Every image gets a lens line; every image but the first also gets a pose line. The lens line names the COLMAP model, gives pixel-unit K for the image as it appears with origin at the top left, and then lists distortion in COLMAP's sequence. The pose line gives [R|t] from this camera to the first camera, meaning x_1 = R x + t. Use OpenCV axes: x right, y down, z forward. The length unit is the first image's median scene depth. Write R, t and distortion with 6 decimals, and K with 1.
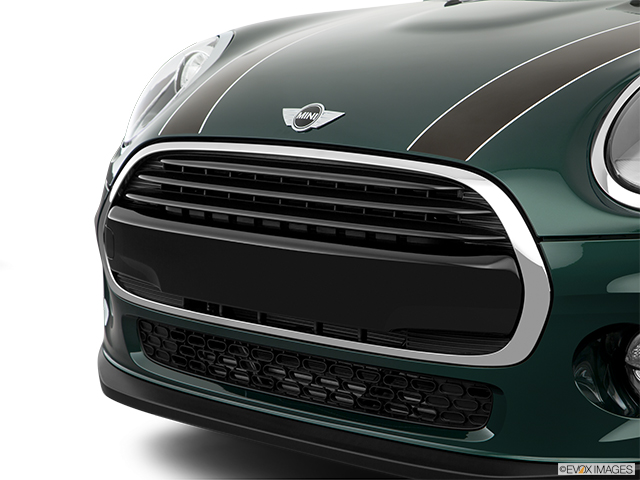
lens RADIAL K [[1842.2, 0, 319.0], [0, 1842.2, 241.3], [0, 0, 1]] dist [0.473404, 0.000000]
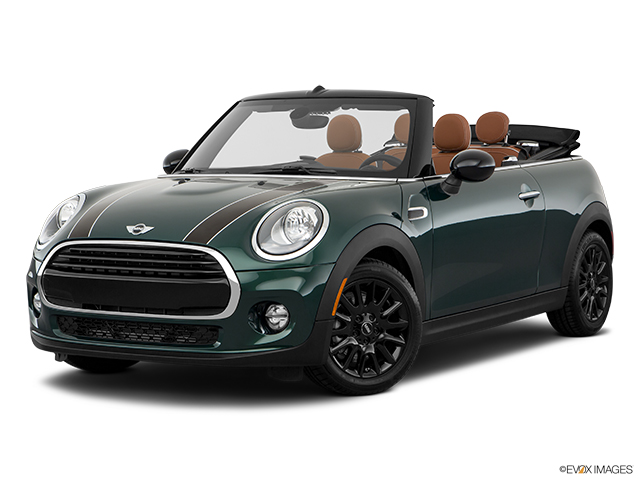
lens RADIAL K [[1360.5, 0, 323.3], [0, 1360.5, 245.1], [0, 0, 1]] dist [0.379085, 0.000000]
pose [[0.965265, -0.013569, 0.260919, -0.267418], [0.030526, 0.997668, -0.061048, 0.081979], [-0.259483, 0.066892, 0.963428, -0.934151]]
